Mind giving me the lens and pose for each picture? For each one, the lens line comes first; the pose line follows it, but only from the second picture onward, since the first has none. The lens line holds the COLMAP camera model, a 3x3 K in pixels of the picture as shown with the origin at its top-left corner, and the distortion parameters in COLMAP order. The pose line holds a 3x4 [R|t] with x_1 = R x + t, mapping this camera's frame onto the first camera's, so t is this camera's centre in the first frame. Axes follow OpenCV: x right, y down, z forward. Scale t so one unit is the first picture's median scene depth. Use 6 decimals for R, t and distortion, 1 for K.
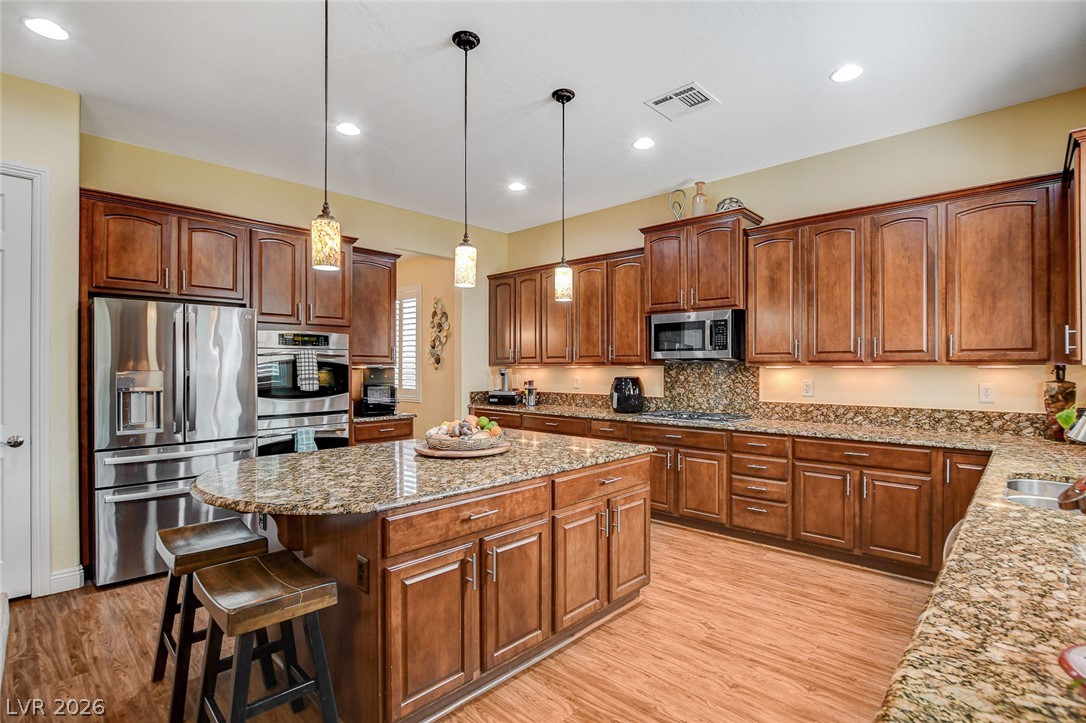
lens RADIAL K [[522.5, 0, 548.1], [0, 522.5, 366.6], [0, 0, 1]] dist [-0.012172, 0.000276]
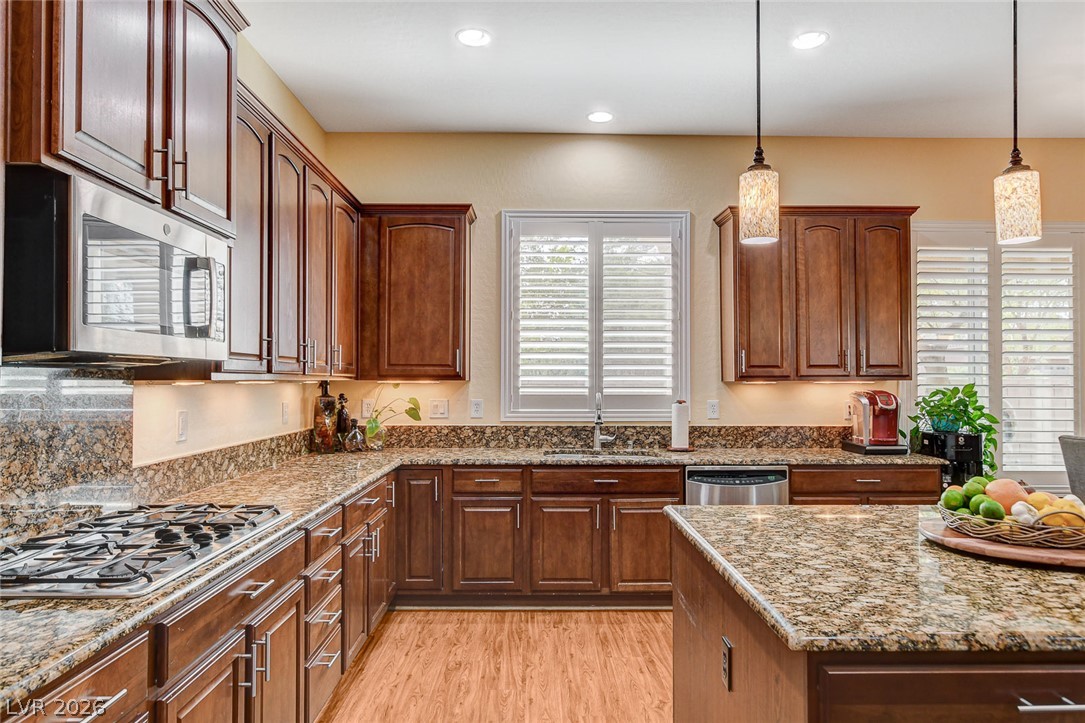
lens RADIAL K [[670.5, 0, 544.9], [0, 670.5, 367.8], [0, 0, 1]] dist [-0.002378, -0.000180]
pose [[-0.697819, 0.013684, 0.716143, -0.208385], [-0.001156, 0.999795, -0.020230, -0.001130], [-0.716273, -0.014944, -0.697660, 1.225828]]
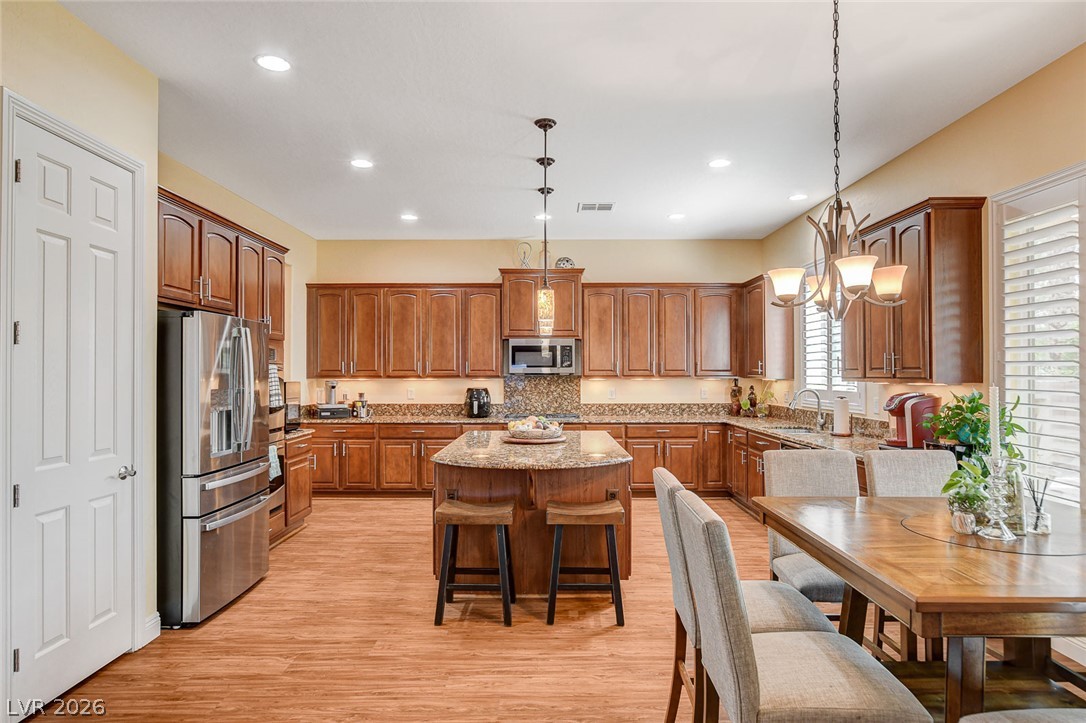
lens RADIAL K [[625.3, 0, 544.8], [0, 625.3, 367.3], [0, 0, 1]] dist [-0.003296, 0.000435]
pose [[0.730066, 0.005314, 0.683356, -0.894940], [0.000591, 0.999964, -0.008408, -0.018836], [-0.683377, 0.006542, 0.730037, -0.188869]]
